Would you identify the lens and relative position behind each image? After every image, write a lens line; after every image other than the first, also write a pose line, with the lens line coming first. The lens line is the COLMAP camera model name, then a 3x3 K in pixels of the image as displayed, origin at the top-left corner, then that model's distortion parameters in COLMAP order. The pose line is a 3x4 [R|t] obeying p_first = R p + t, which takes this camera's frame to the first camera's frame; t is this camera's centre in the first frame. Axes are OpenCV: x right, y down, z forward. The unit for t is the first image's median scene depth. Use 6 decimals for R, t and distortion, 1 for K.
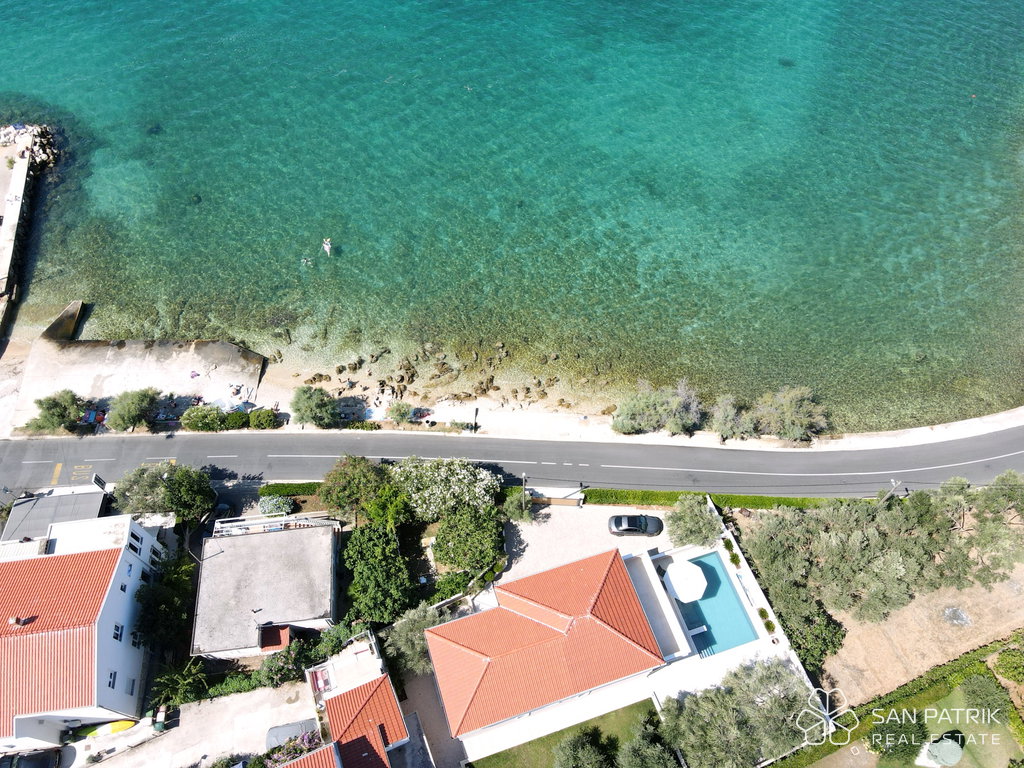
lens RADIAL K [[755.3, 0, 513.6], [0, 755.3, 378.5], [0, 0, 1]] dist [-0.030300, 0.086996]
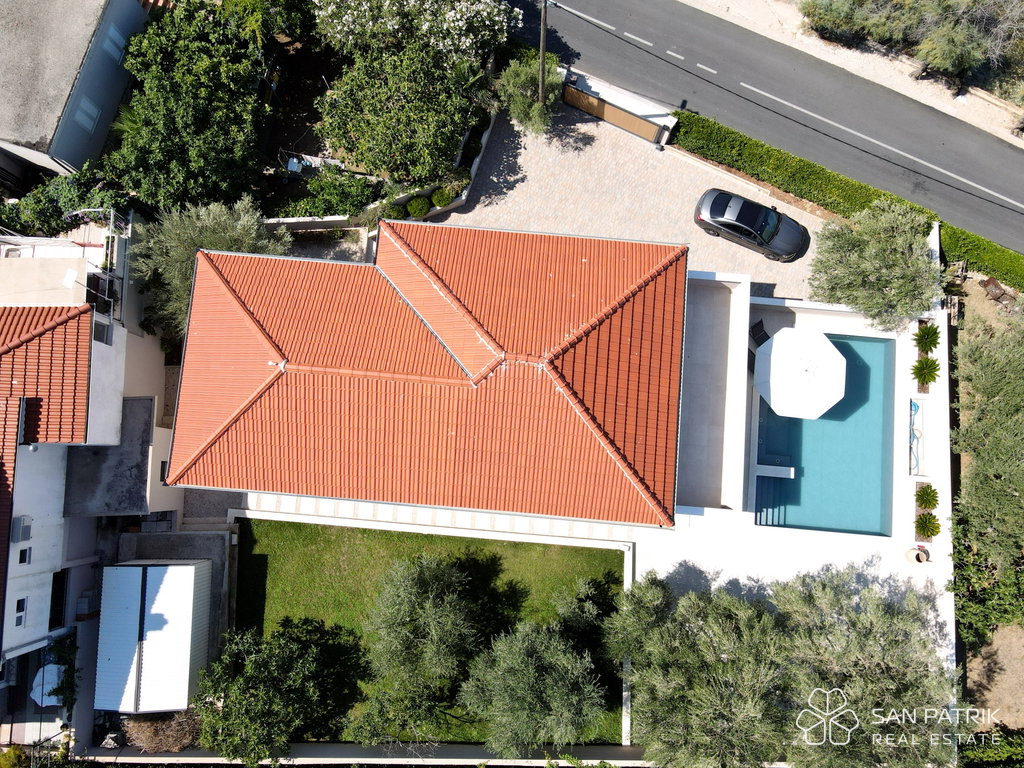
lens RADIAL K [[755.3, 0, 513.6], [0, 755.3, 378.5], [0, 0, 1]] dist [-0.030300, 0.086996]
pose [[0.921192, 0.382830, -0.069622, 0.100456], [-0.320590, 0.848132, 0.421775, 0.133932], [0.220517, -0.366216, 0.904023, 0.543521]]
